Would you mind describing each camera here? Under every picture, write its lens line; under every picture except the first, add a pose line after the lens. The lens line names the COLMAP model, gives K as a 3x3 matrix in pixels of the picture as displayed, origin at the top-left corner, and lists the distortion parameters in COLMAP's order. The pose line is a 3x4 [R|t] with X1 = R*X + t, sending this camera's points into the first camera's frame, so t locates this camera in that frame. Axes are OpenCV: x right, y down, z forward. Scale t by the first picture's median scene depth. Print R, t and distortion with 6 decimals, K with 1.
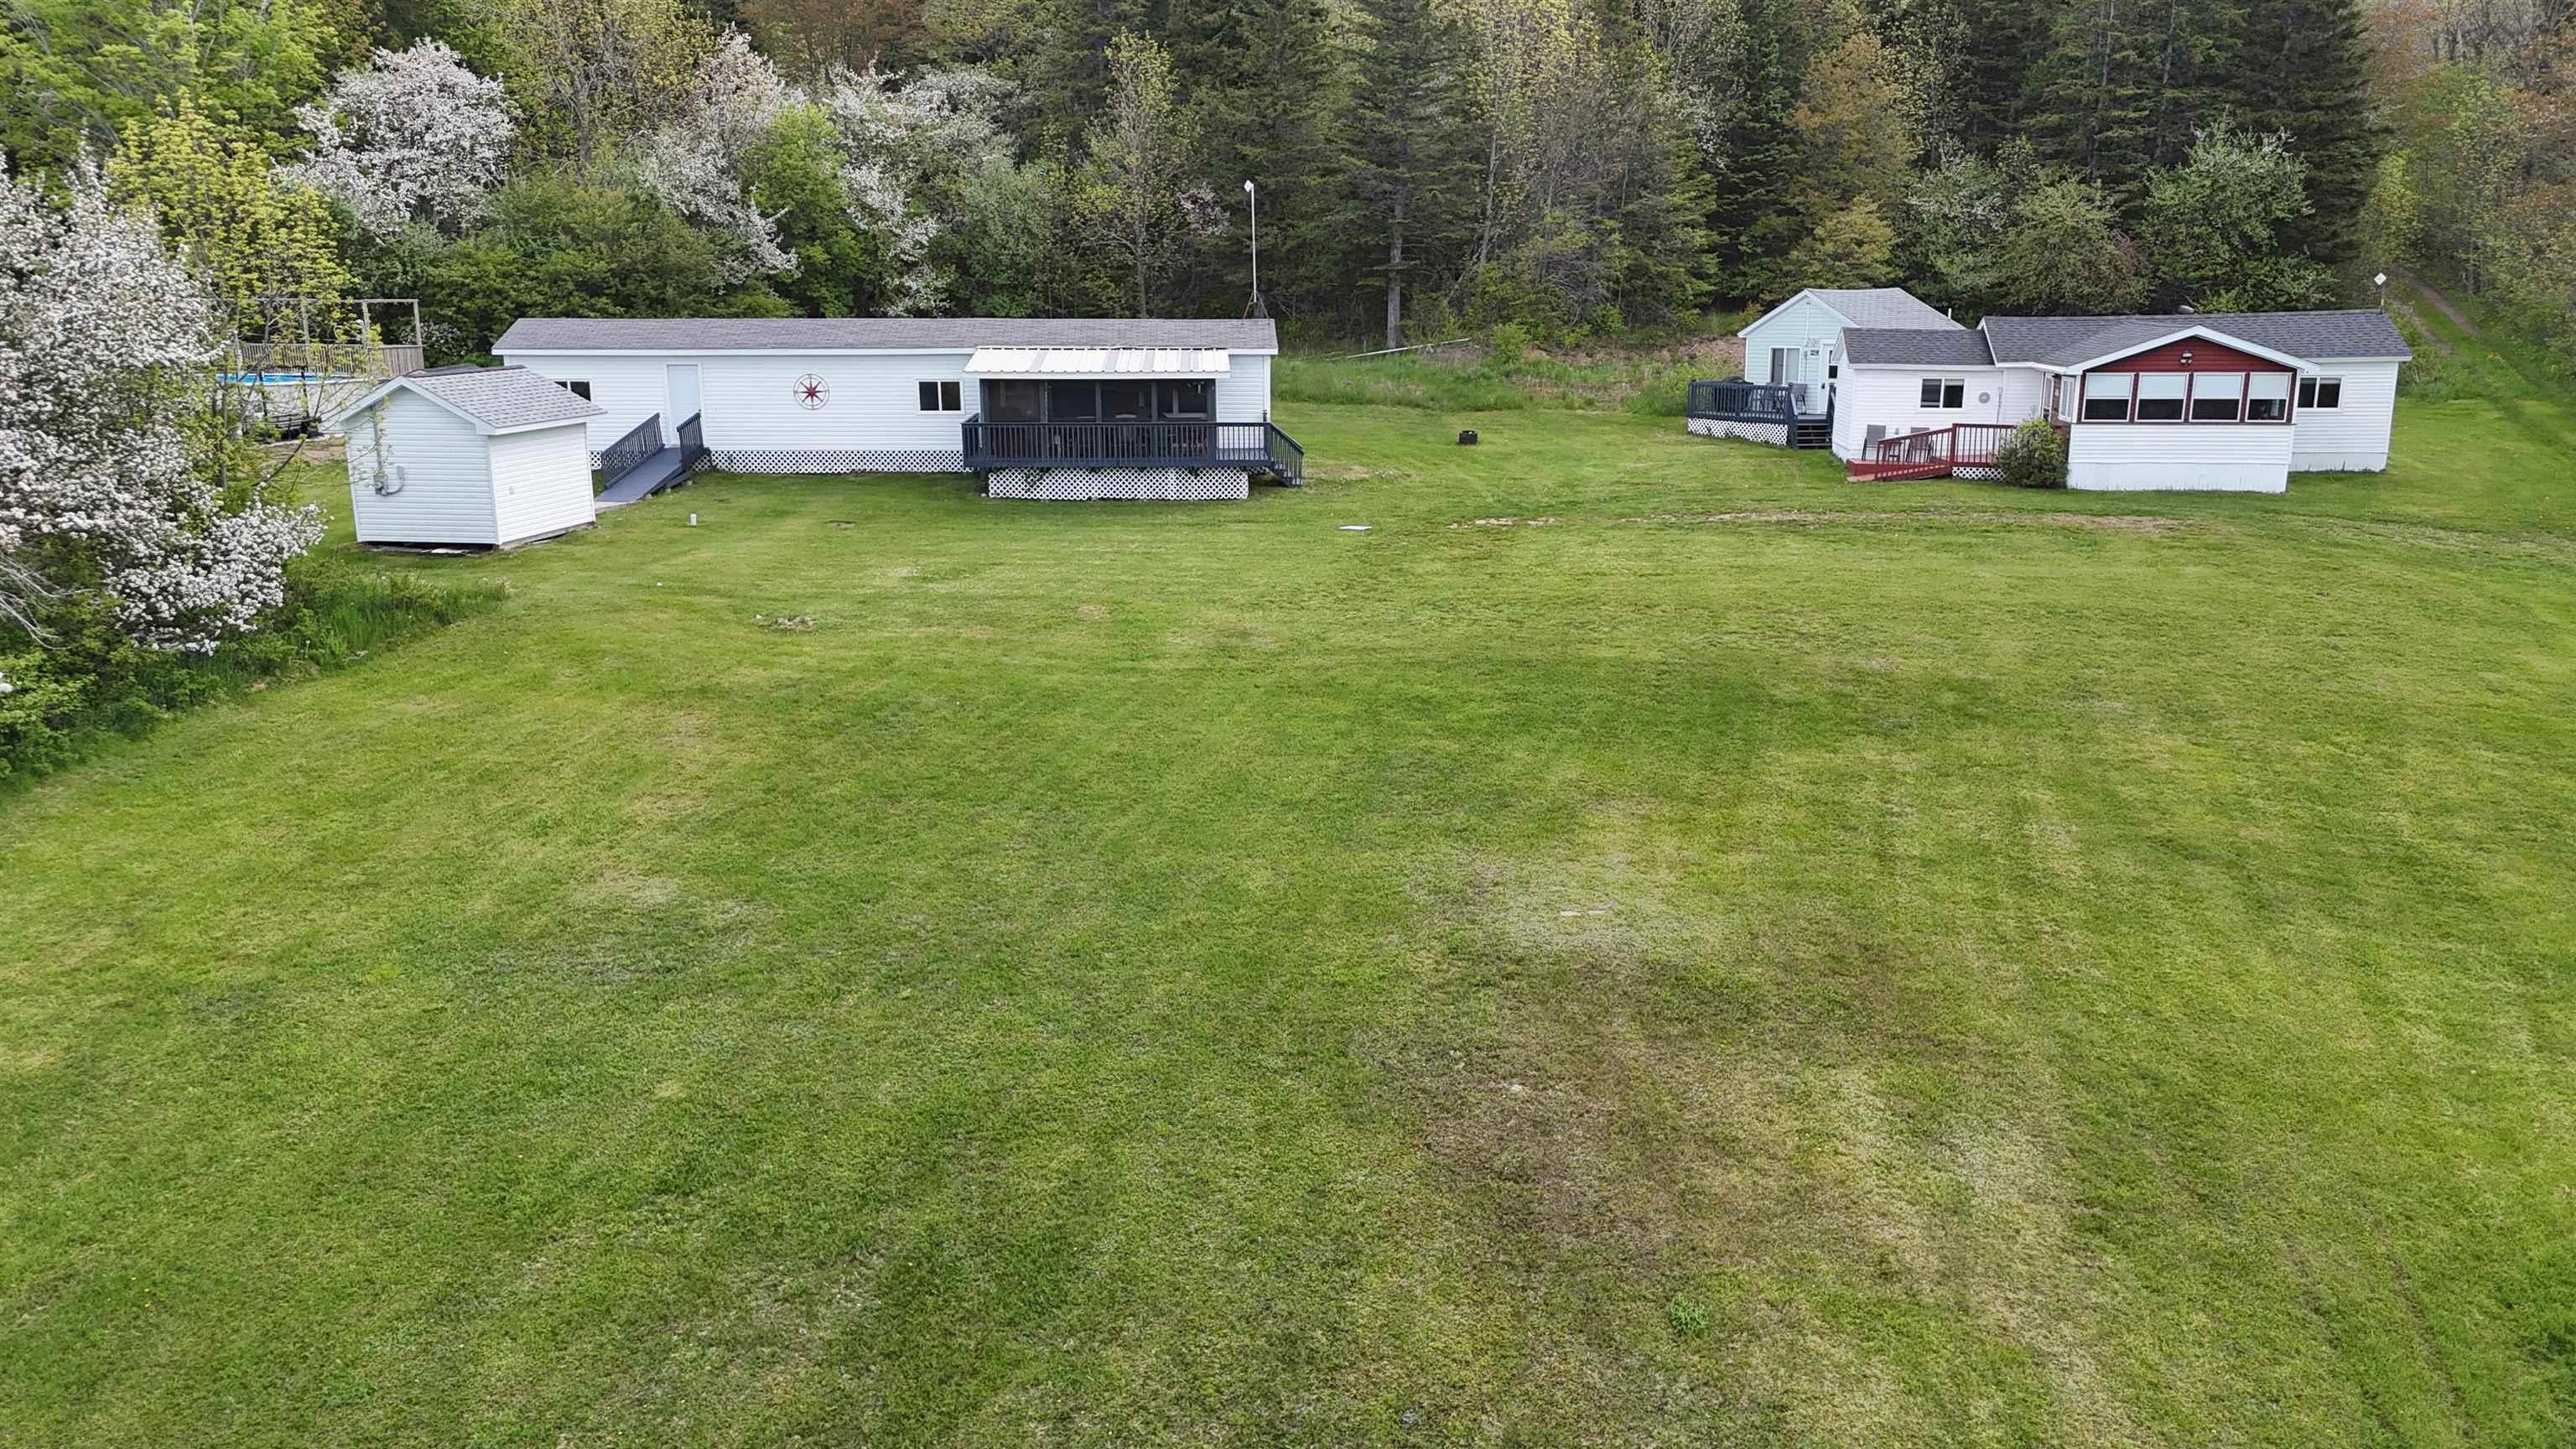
lens RADIAL K [[1913.8, 0, 1323.2], [0, 1913.8, 734.7], [0, 0, 1]] dist [0.014399, -0.002054]
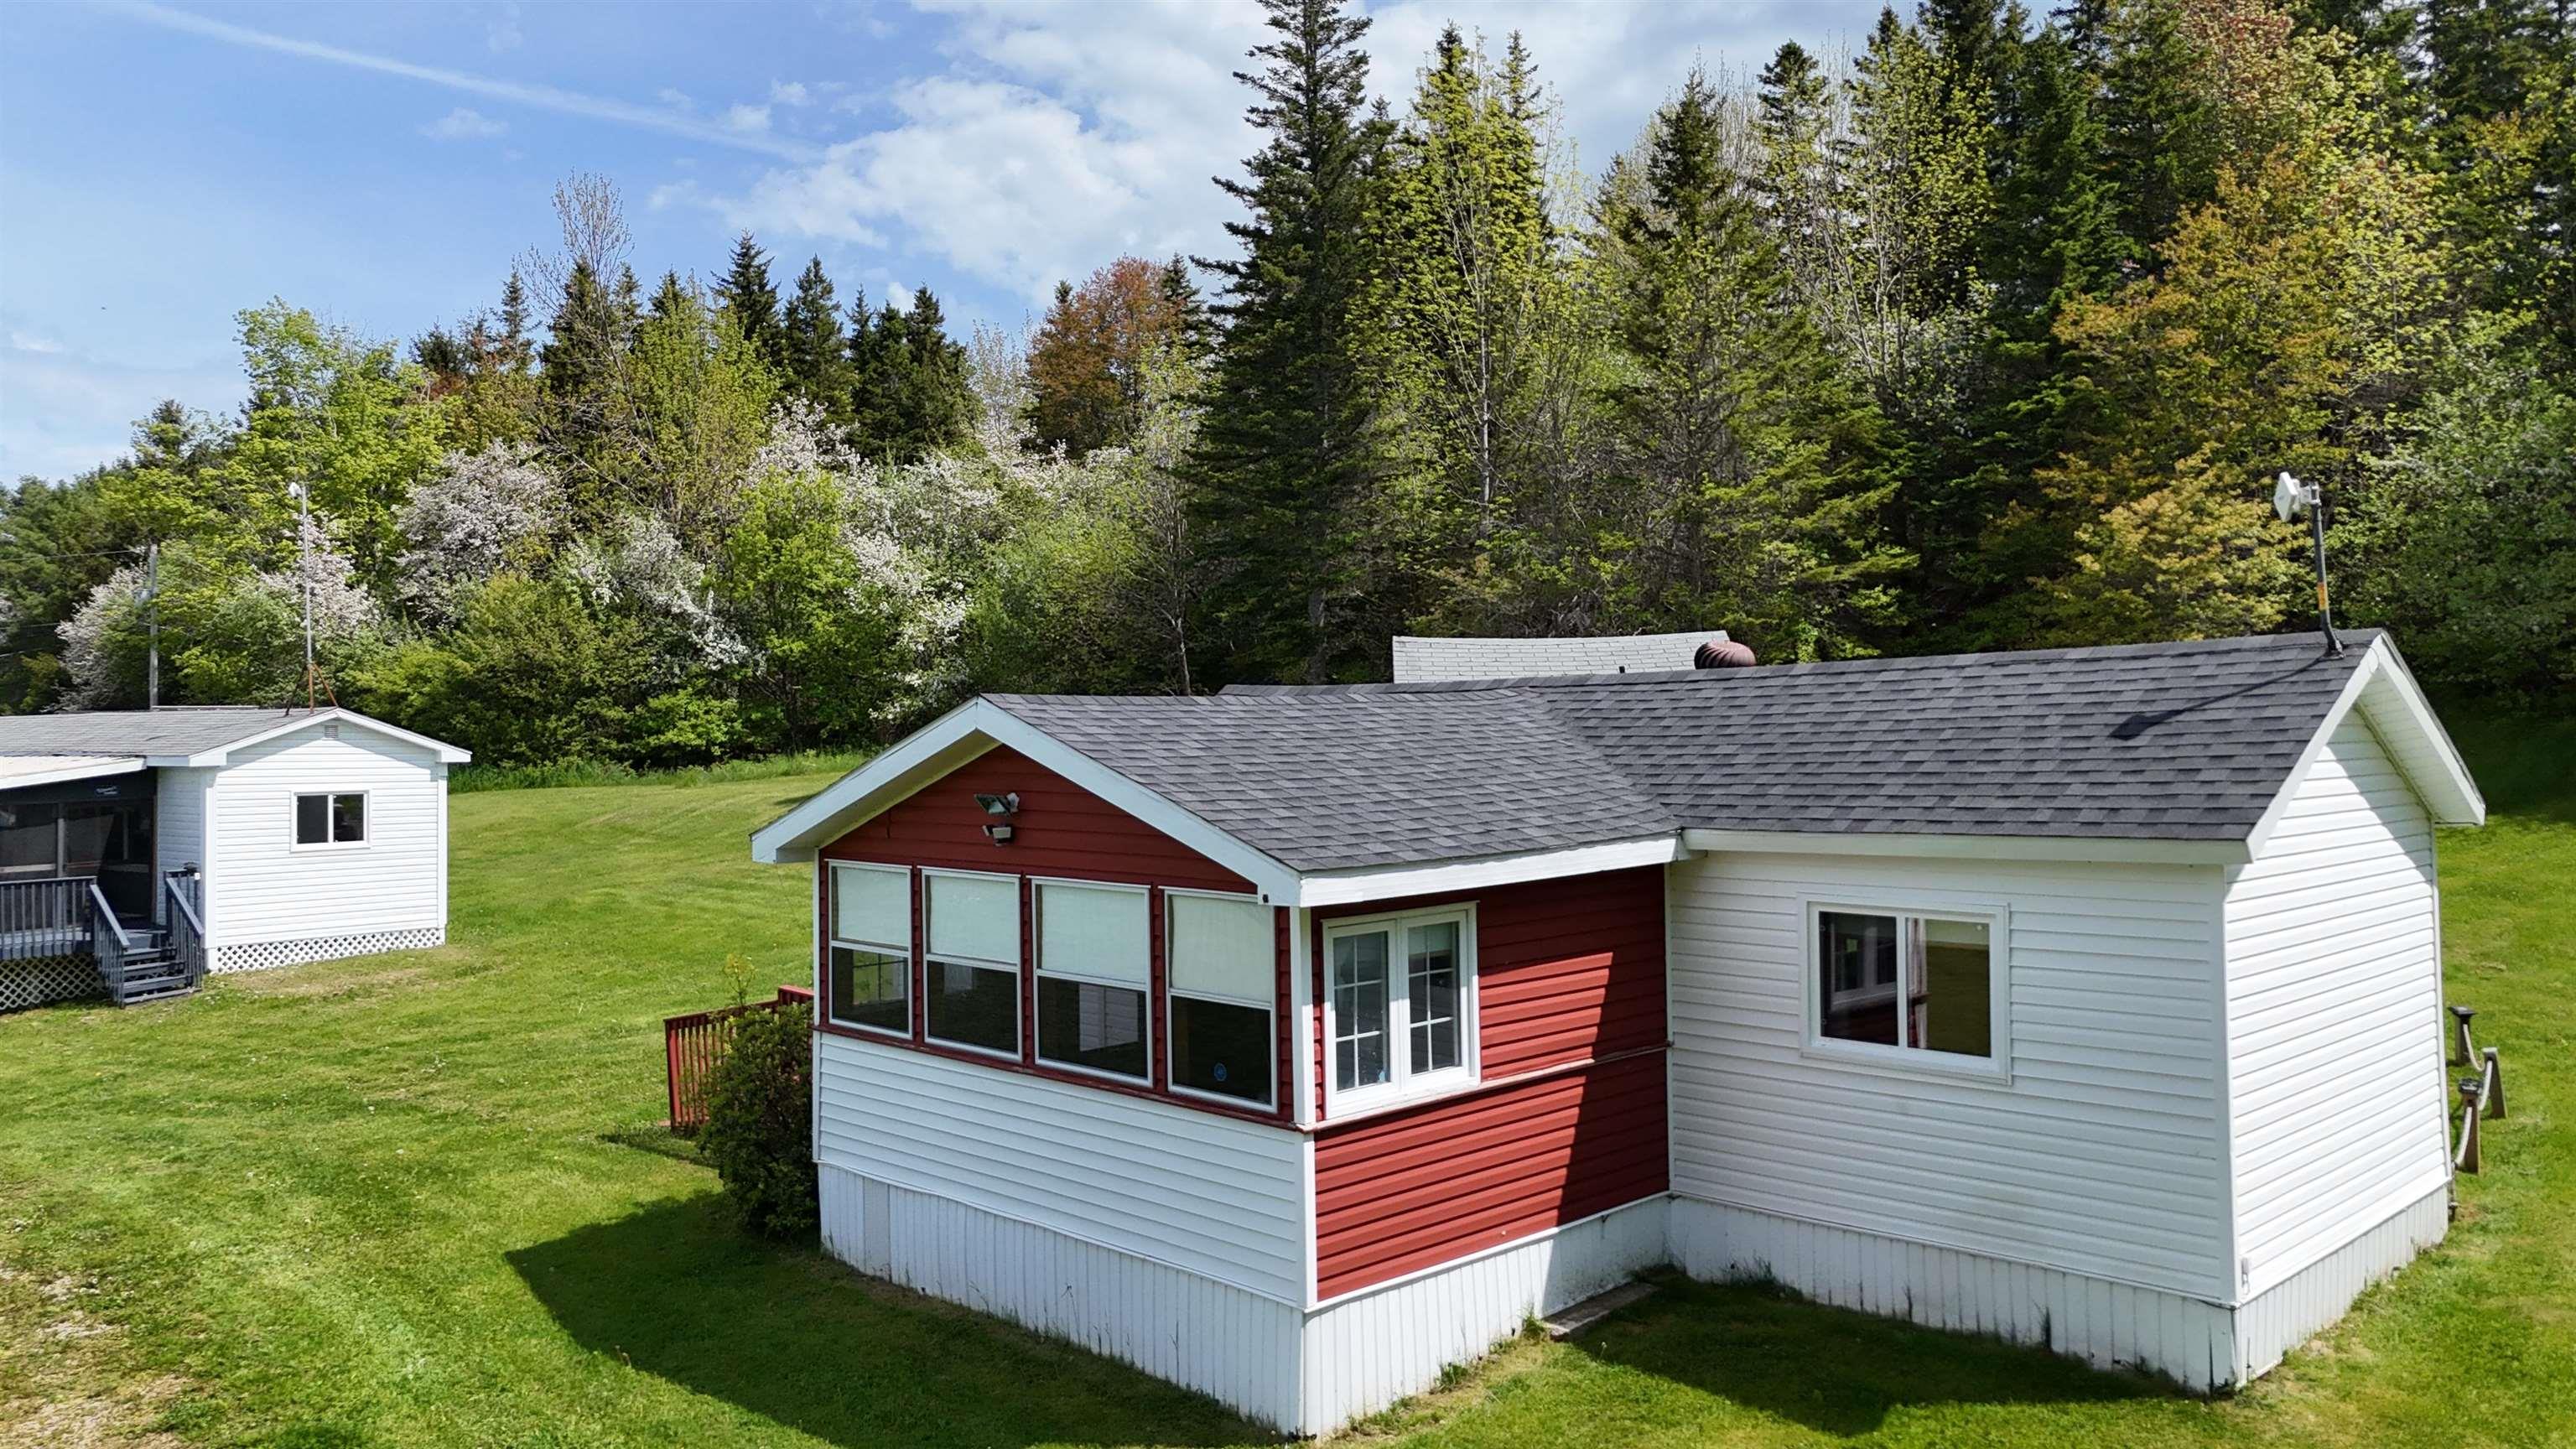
lens RADIAL K [[1913.8, 0, 1323.2], [0, 1913.8, 734.7], [0, 0, 1]] dist [0.014399, -0.002054]
pose [[0.783723, -0.004934, -0.621091, 0.619903], [-0.125428, 0.978110, -0.166041, -0.162729], [0.608314, 0.208032, 0.765948, 0.788906]]
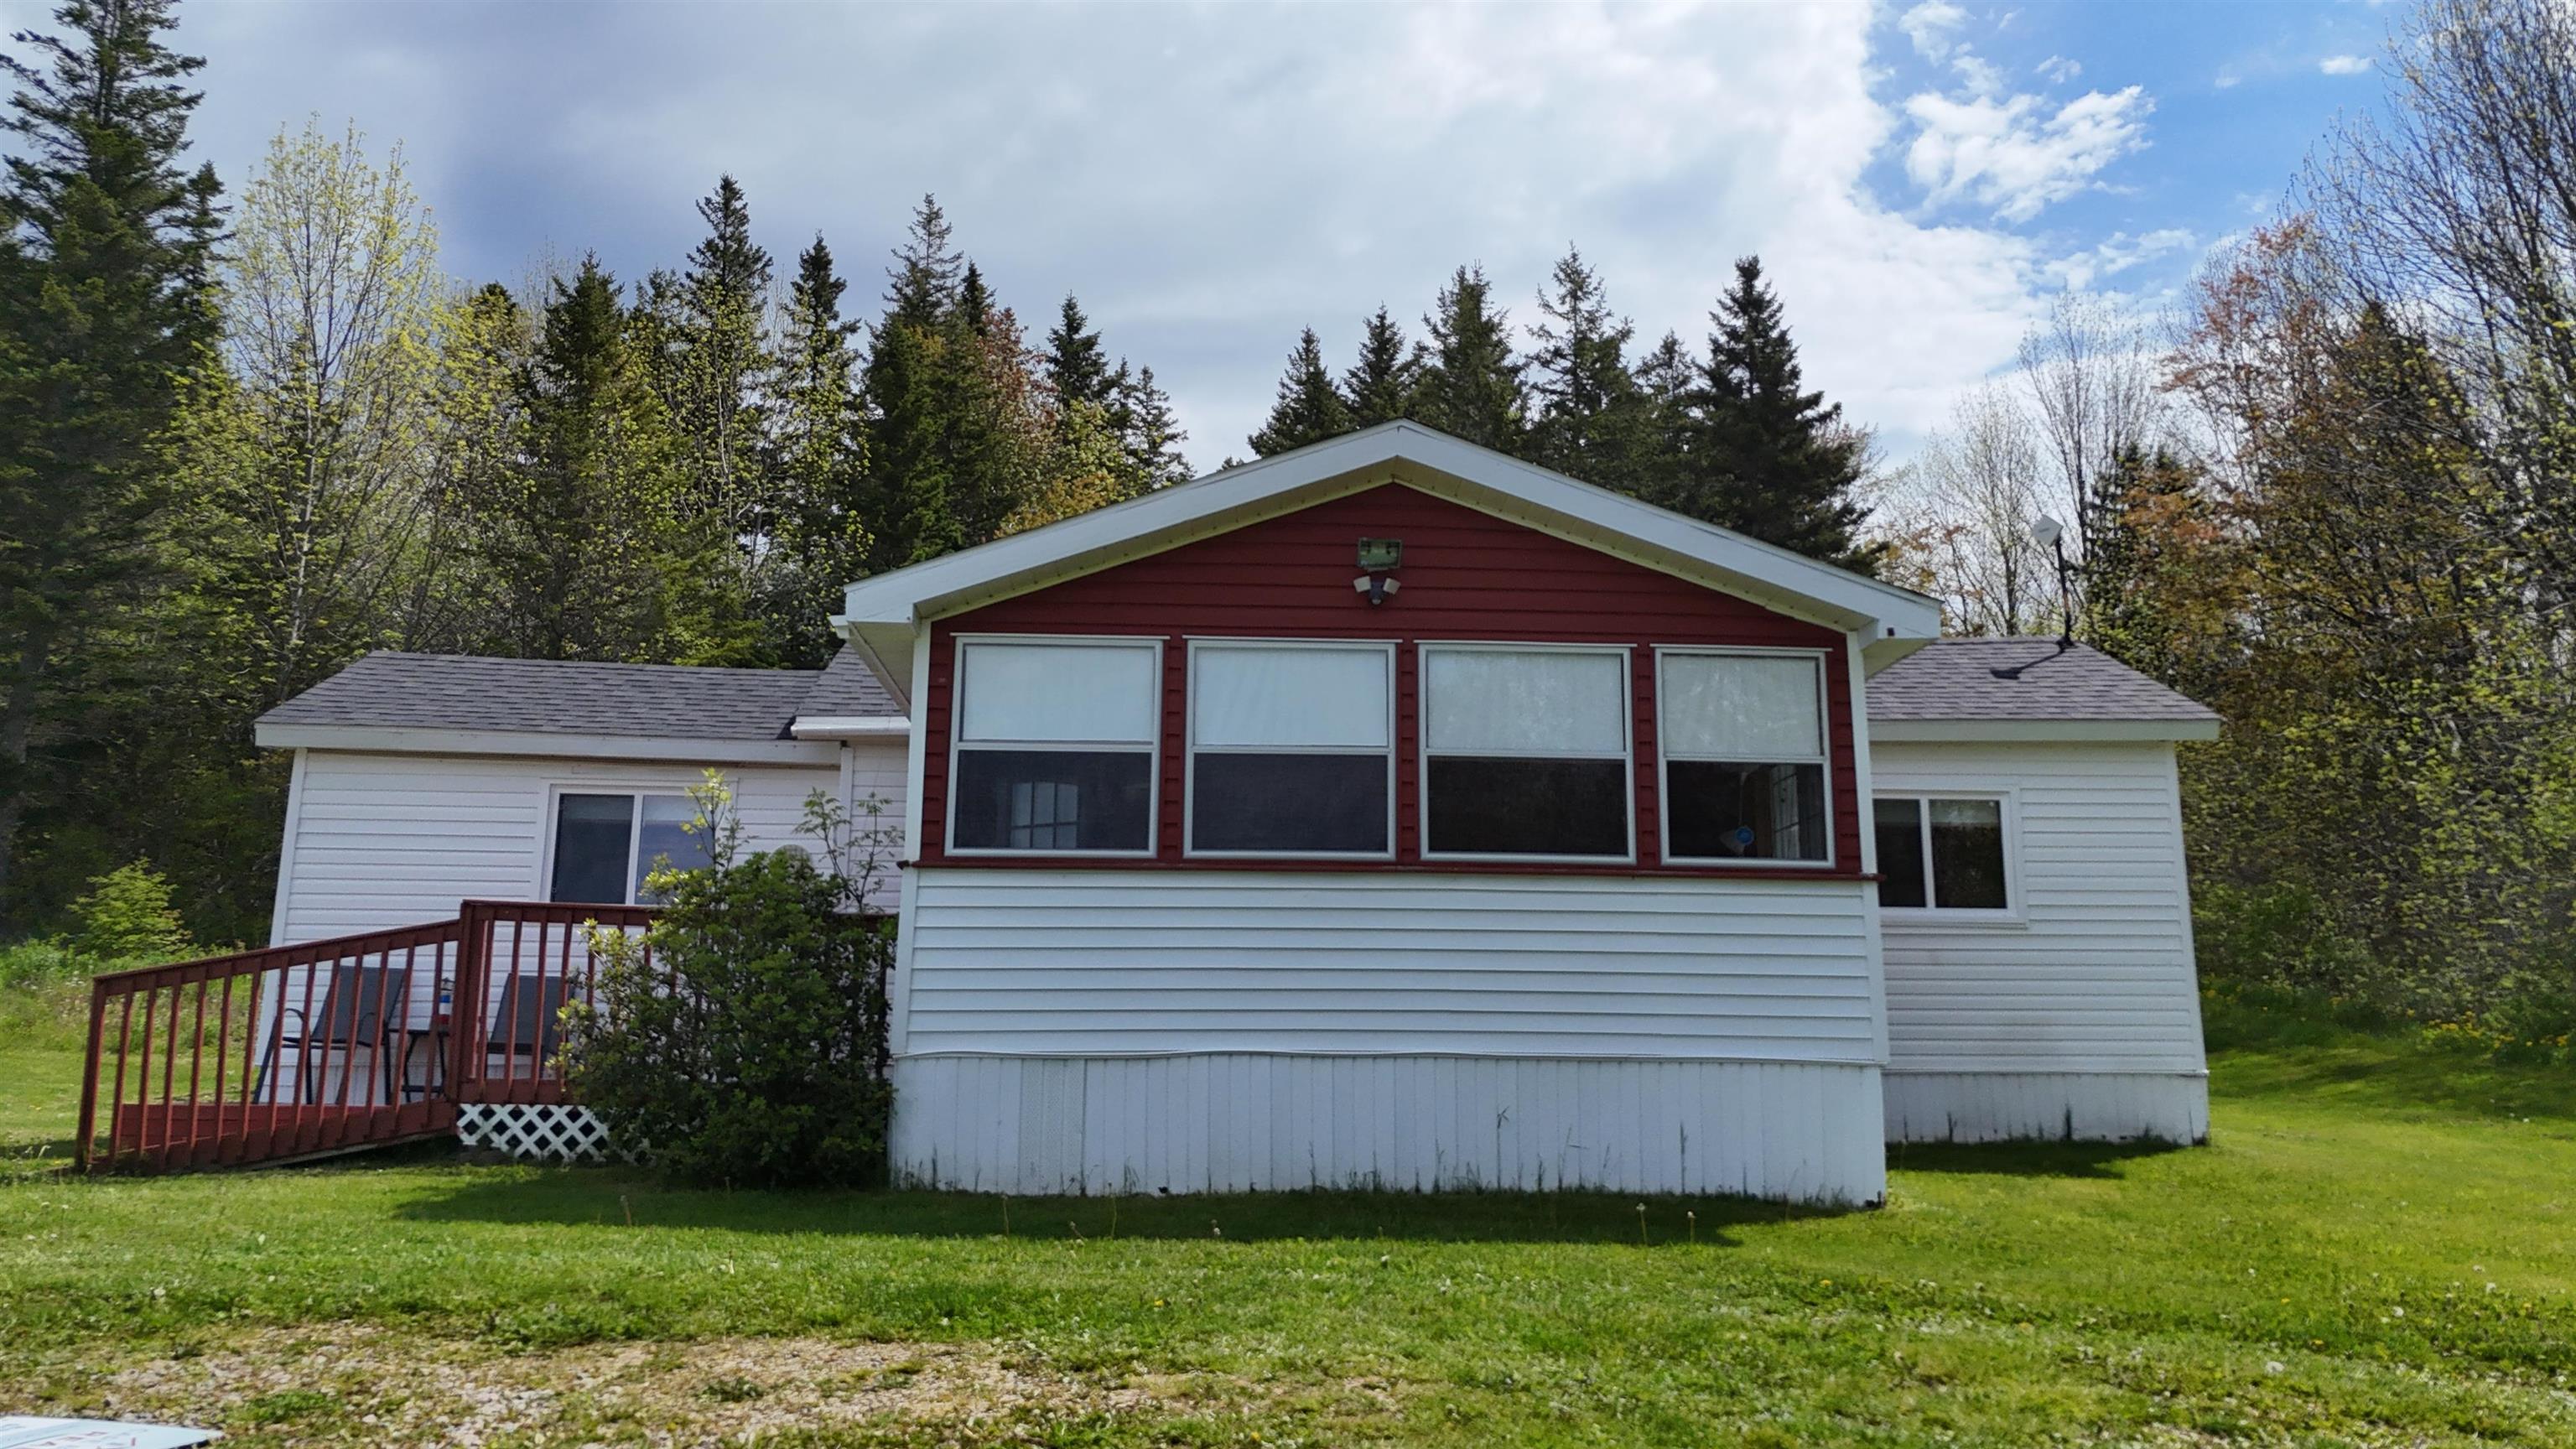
lens RADIAL K [[1913.8, 0, 1323.2], [0, 1913.8, 734.7], [0, 0, 1]] dist [0.014399, -0.002054]
pose [[0.981123, 0.036733, 0.189864, 0.385127], [0.043790, 0.914092, -0.403135, -0.086466], [-0.188361, 0.403839, 0.895228, 0.775925]]
